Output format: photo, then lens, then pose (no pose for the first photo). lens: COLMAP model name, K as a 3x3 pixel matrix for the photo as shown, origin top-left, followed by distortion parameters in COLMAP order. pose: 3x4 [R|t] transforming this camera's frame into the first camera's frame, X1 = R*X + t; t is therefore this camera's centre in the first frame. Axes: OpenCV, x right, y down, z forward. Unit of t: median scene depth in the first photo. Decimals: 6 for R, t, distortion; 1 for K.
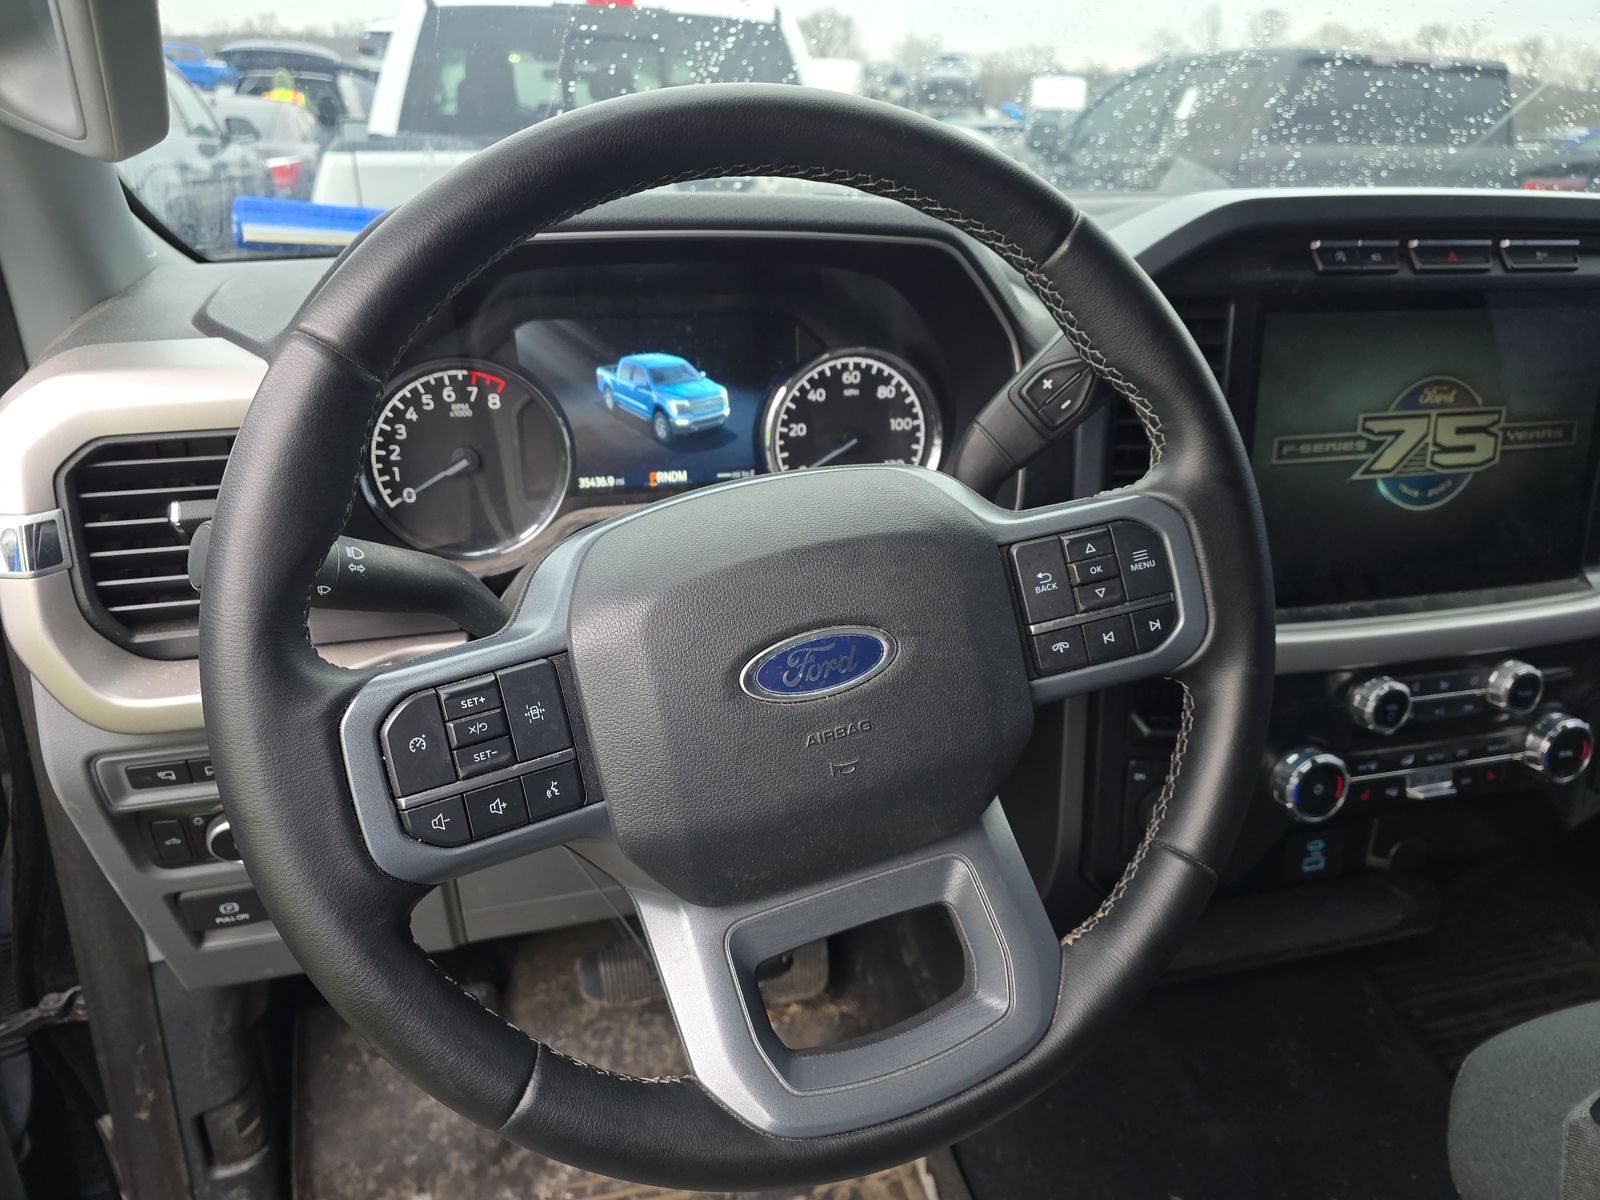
lens RADIAL K [[1091.9, 0, 797.6], [0, 1091.9, 597.0], [0, 0, 1]] dist [0.042140, -0.011399]
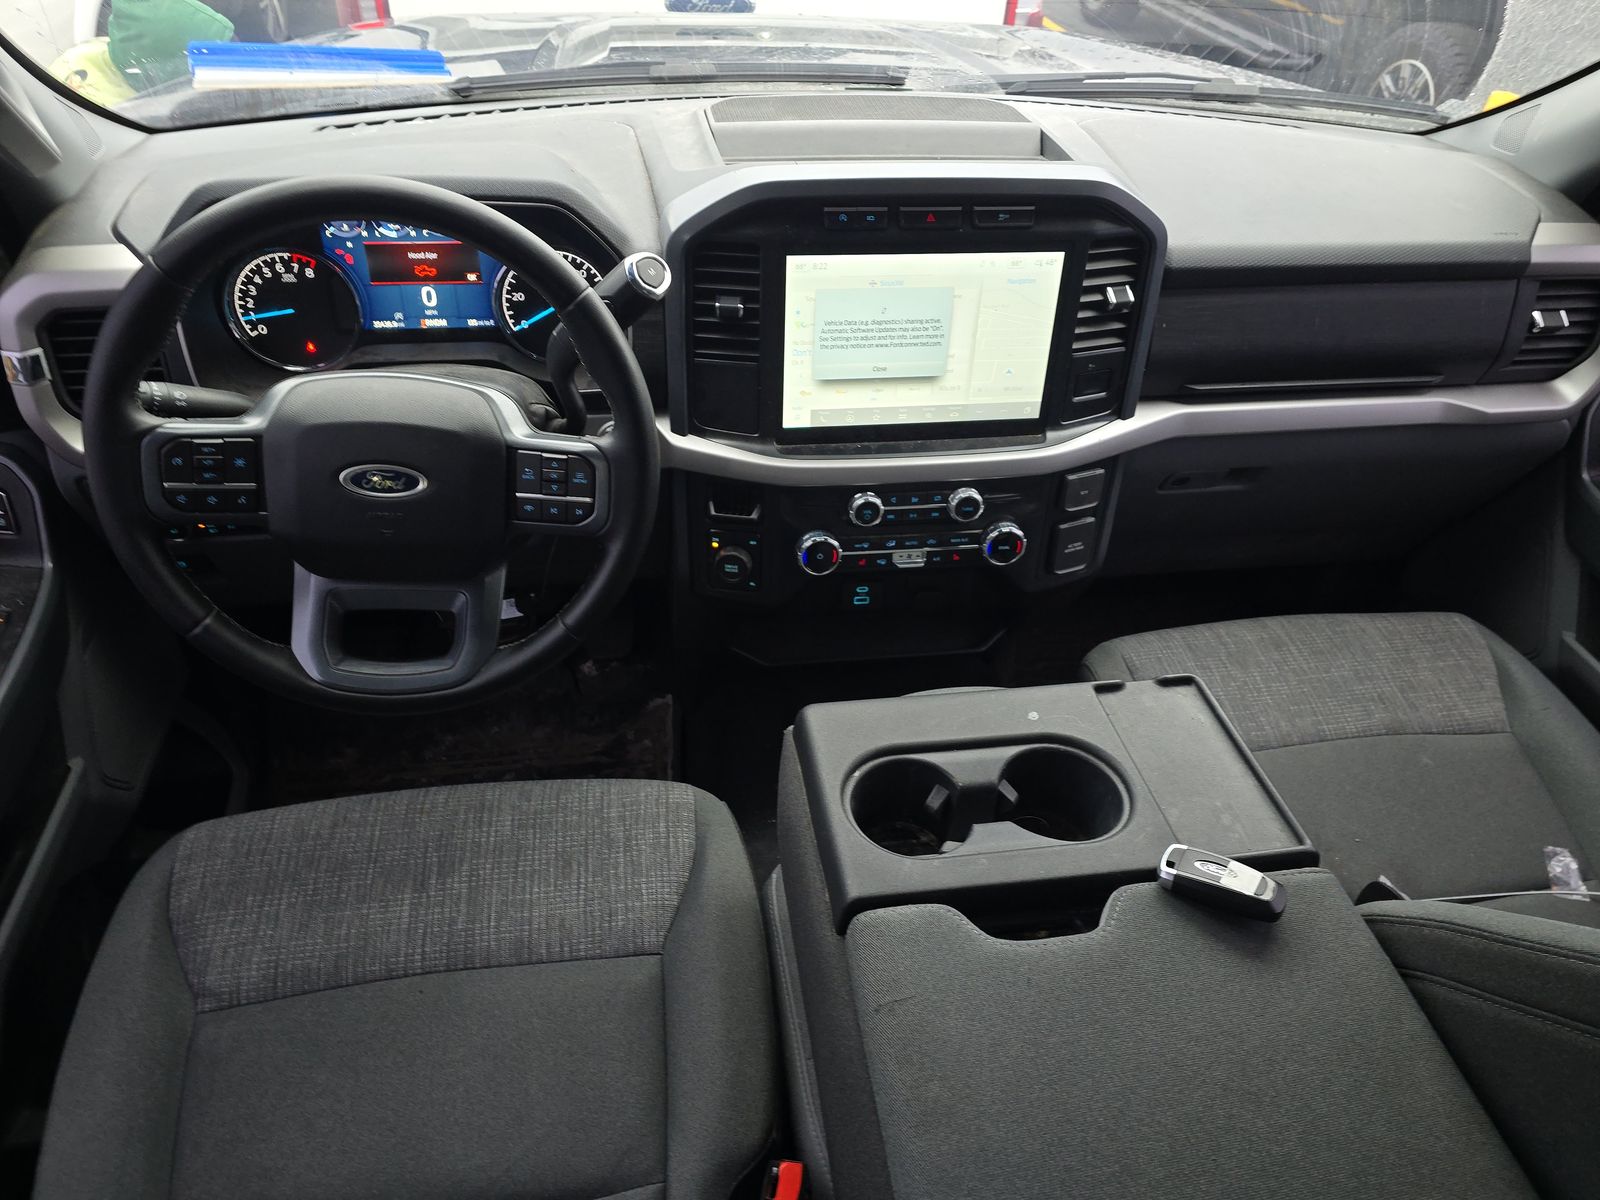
lens RADIAL K [[1091.9, 0, 800.8], [0, 1091.9, 594.8], [0, 0, 1]] dist [0.042140, -0.011399]
pose [[0.991696, 0.098849, -0.082271, 0.609144], [-0.072875, 0.959016, 0.273820, -0.220841], [0.105966, -0.265551, 0.958256, -0.586259]]
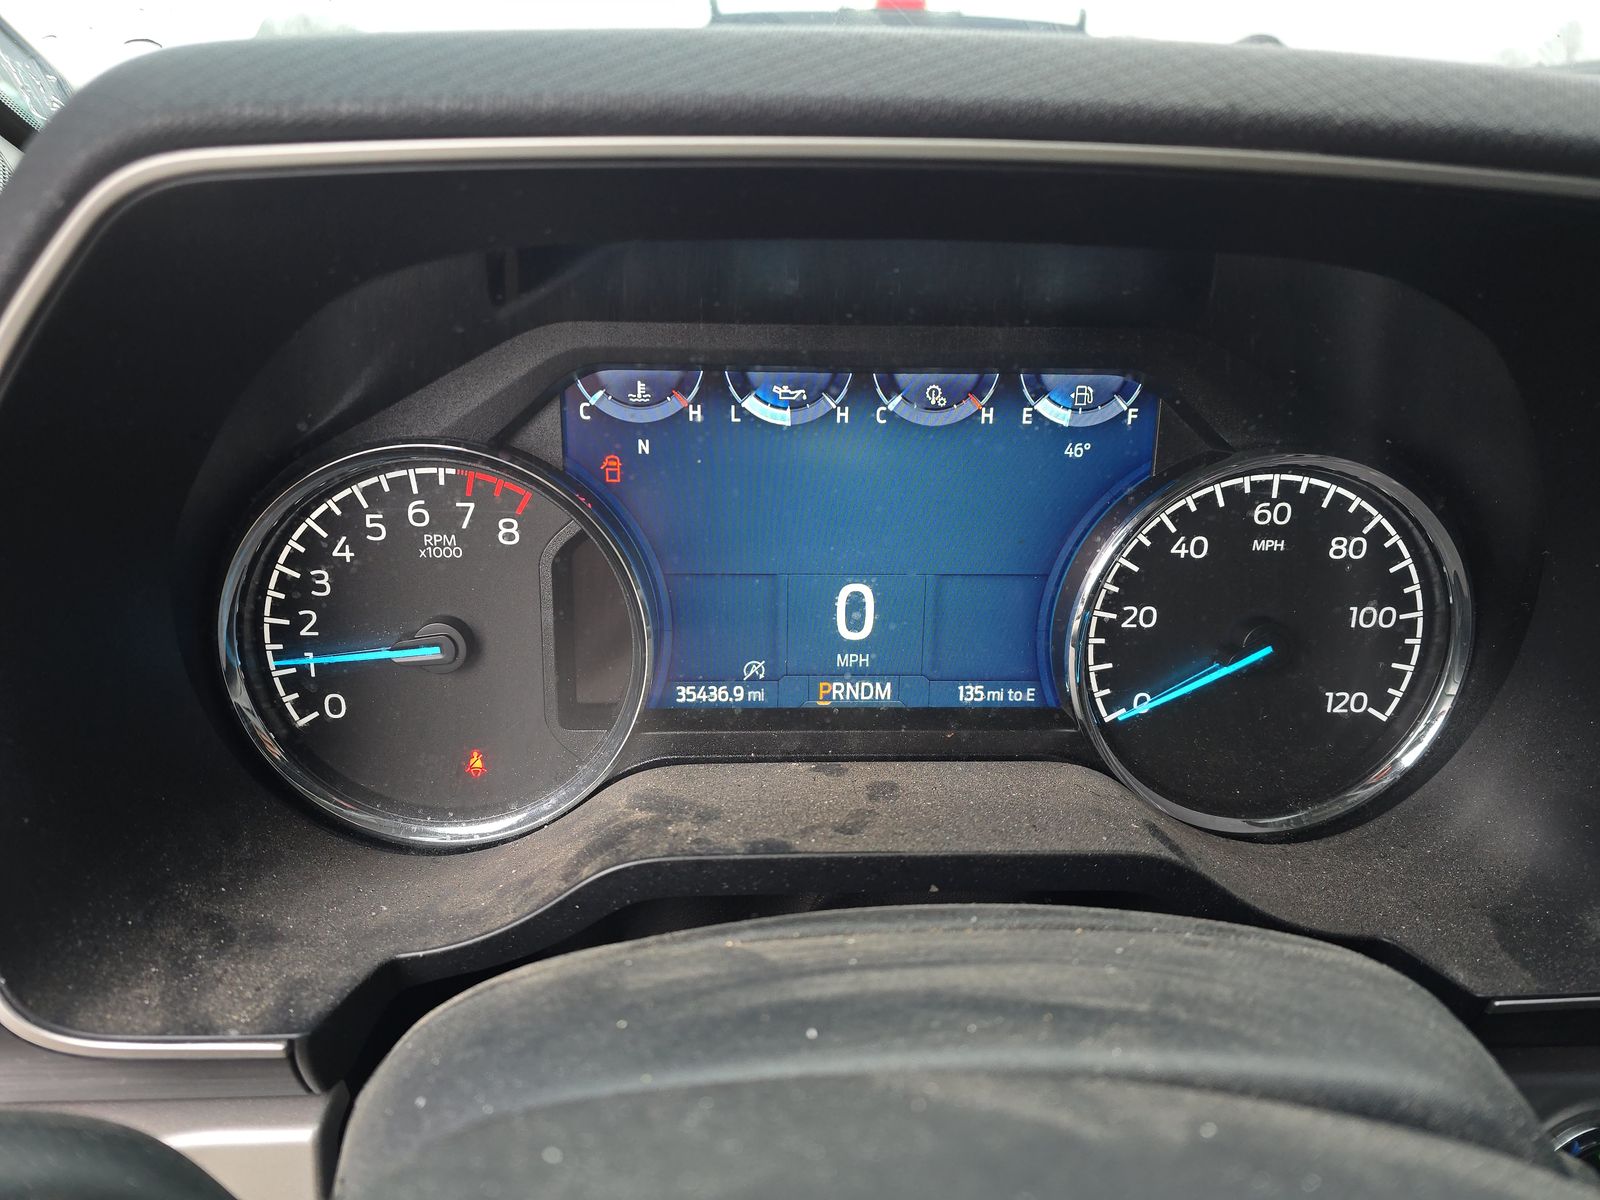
lens RADIAL K [[1091.9, 0, 791.2], [0, 1091.9, 603.3], [0, 0, 1]] dist [0.042140, -0.011399]
pose [[0.970822, 0.089814, -0.222346, -0.044485], [-0.093347, 0.995619, -0.005409, -0.155355], [0.220886, 0.026007, 0.974953, 0.554623]]
